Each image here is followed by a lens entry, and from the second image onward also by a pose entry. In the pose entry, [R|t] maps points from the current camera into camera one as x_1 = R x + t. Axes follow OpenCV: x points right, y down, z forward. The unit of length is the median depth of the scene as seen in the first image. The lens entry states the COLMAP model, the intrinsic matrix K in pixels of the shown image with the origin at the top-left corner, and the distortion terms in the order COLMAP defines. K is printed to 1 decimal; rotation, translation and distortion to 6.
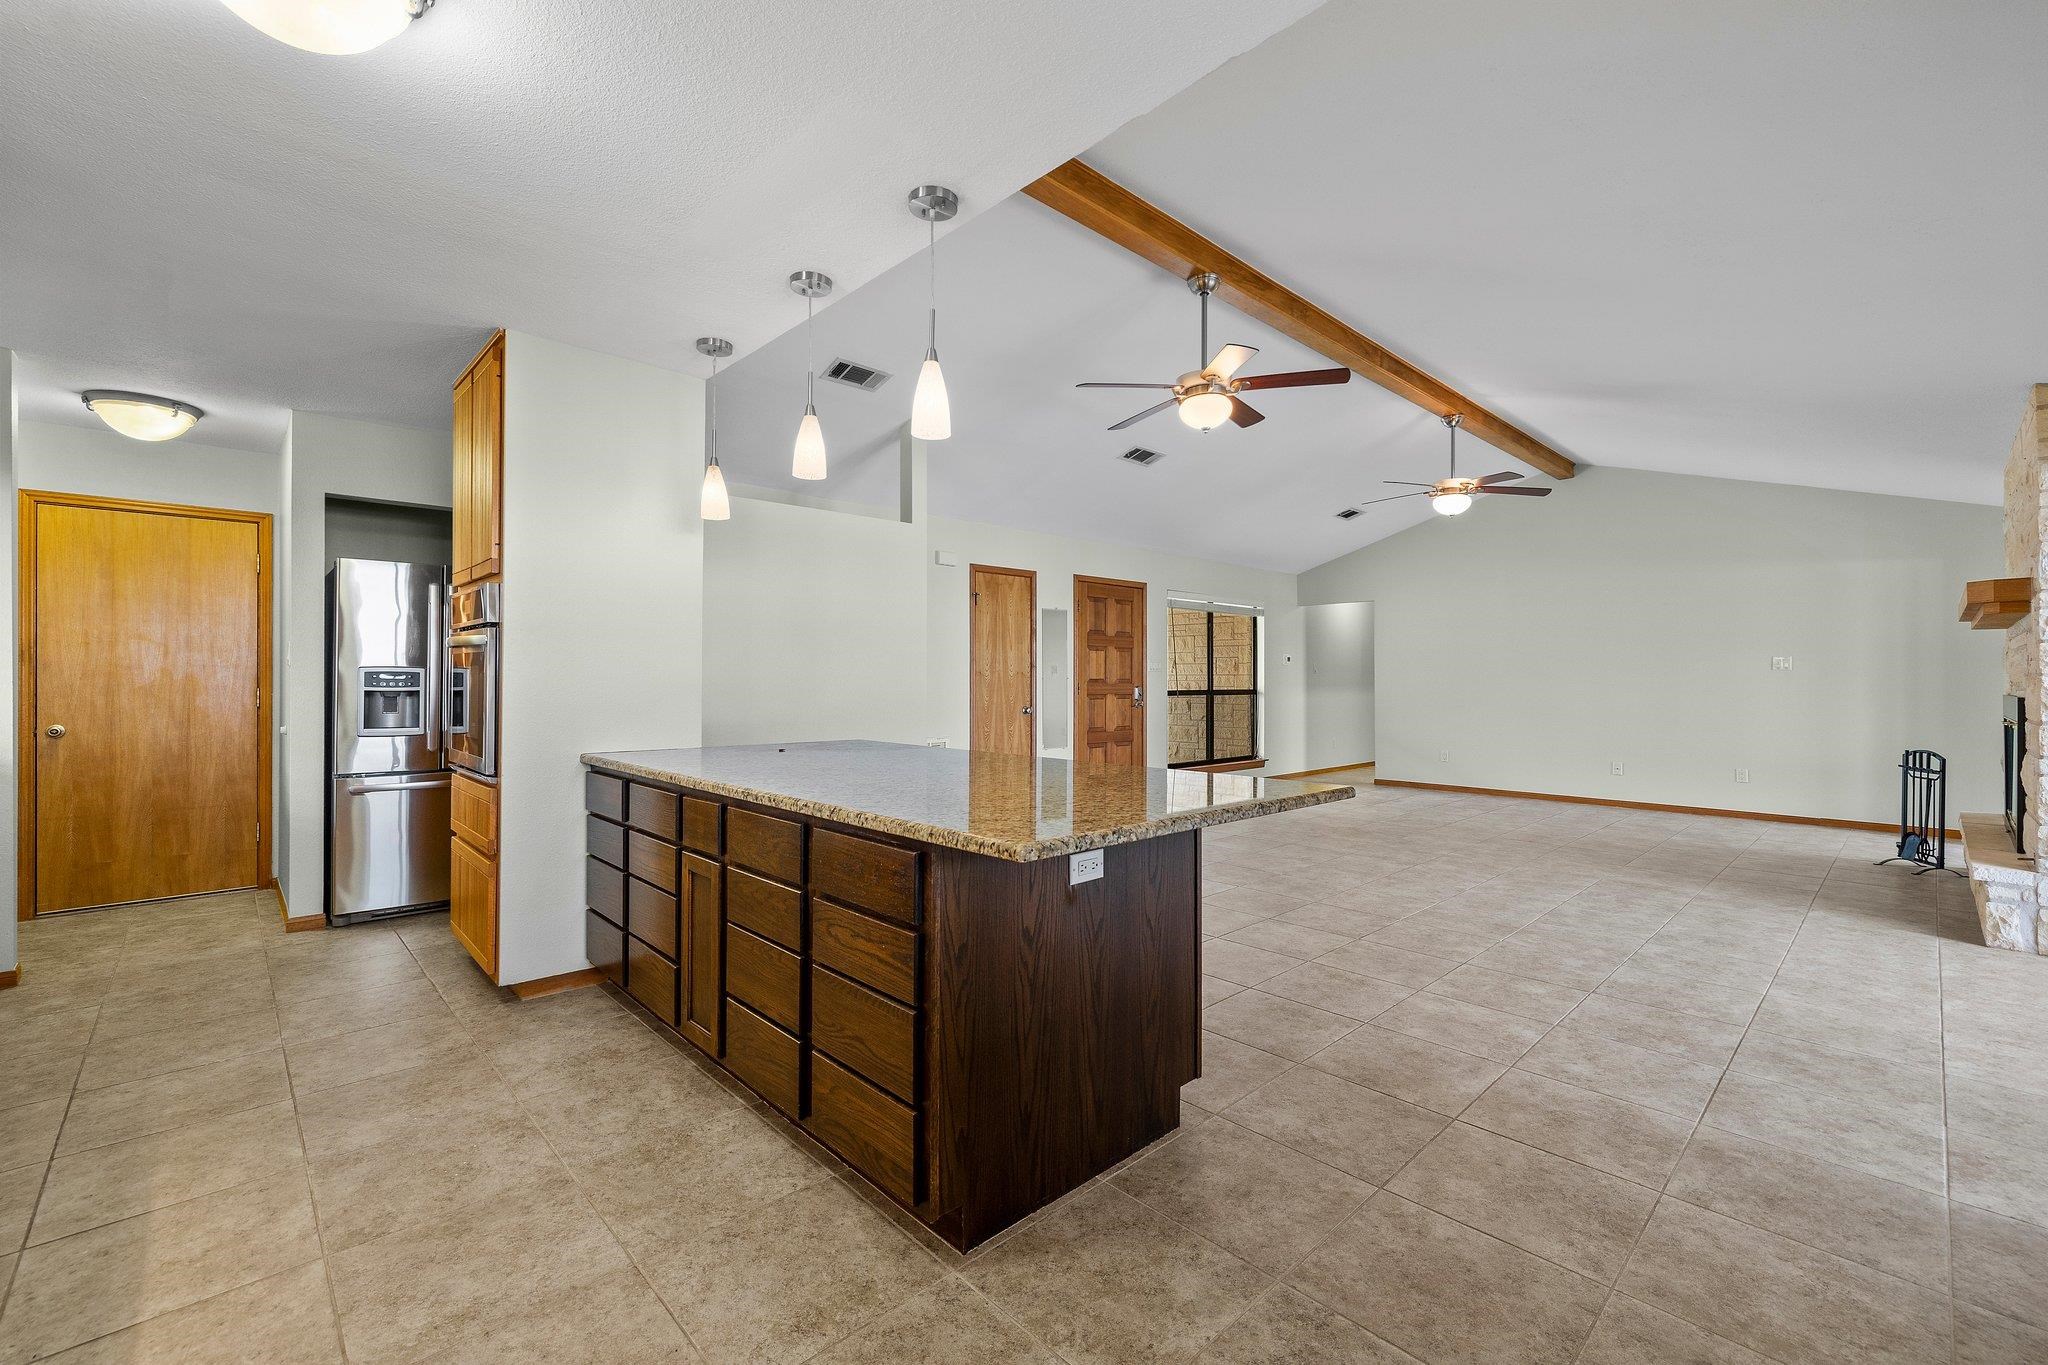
lens RADIAL K [[860.1, 0, 1024.0], [0, 860.1, 682.5], [0, 0, 1]] dist [0.003933, 0.000271]
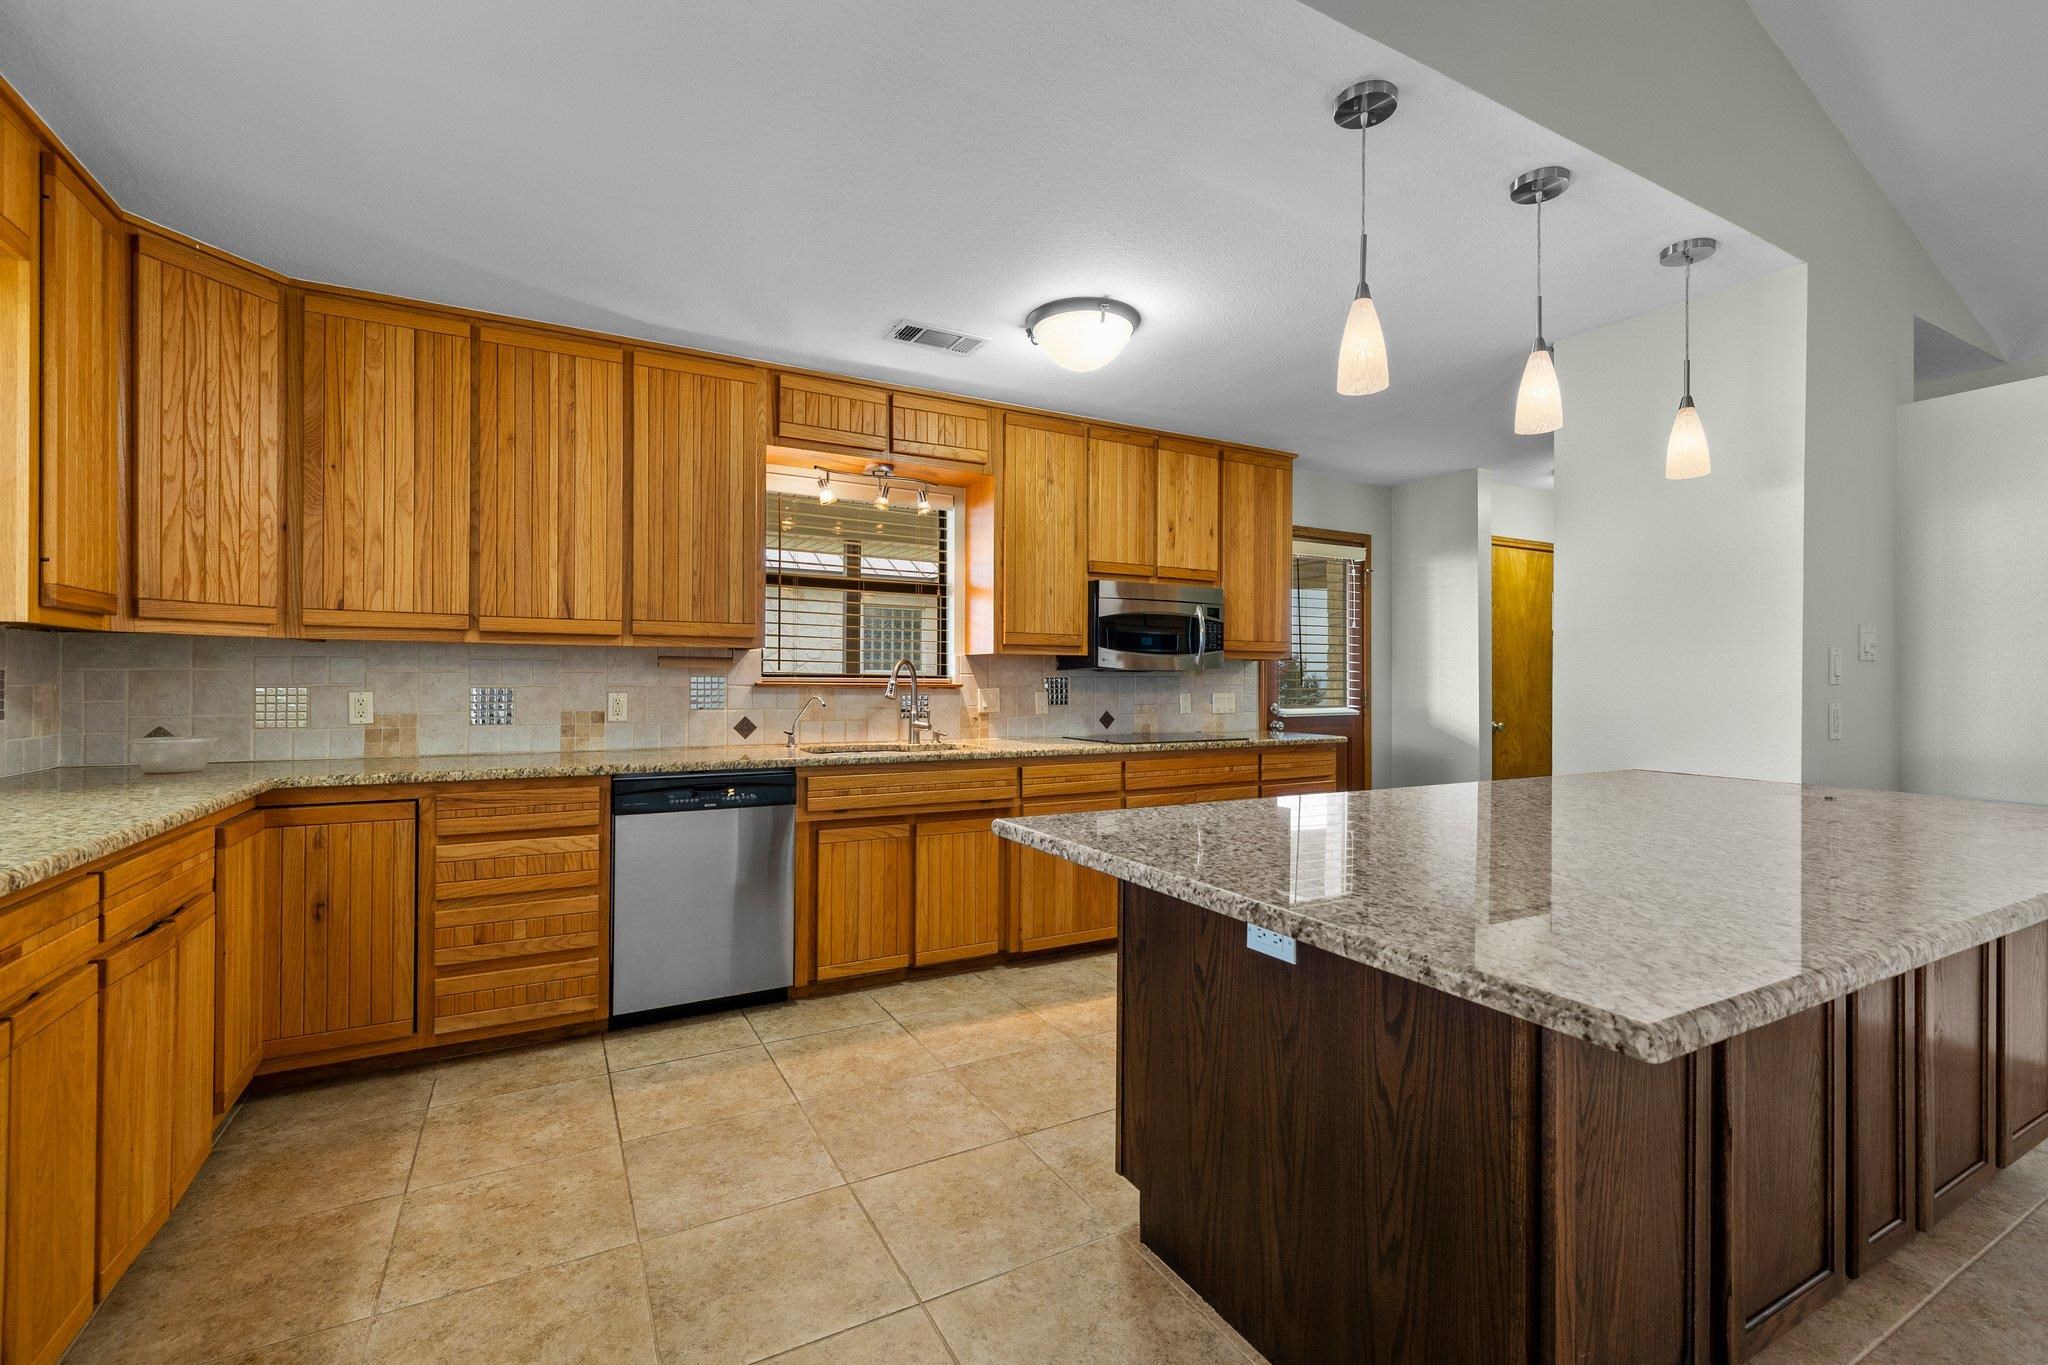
lens RADIAL K [[860.1, 0, 1024.0], [0, 860.1, 682.5], [0, 0, 1]] dist [0.003933, 0.000271]
pose [[-0.265412, -0.006887, -0.964110, 0.860744], [-0.005951, 0.999967, -0.005505, 0.001615], [0.964117, 0.004276, -0.265444, 1.011154]]
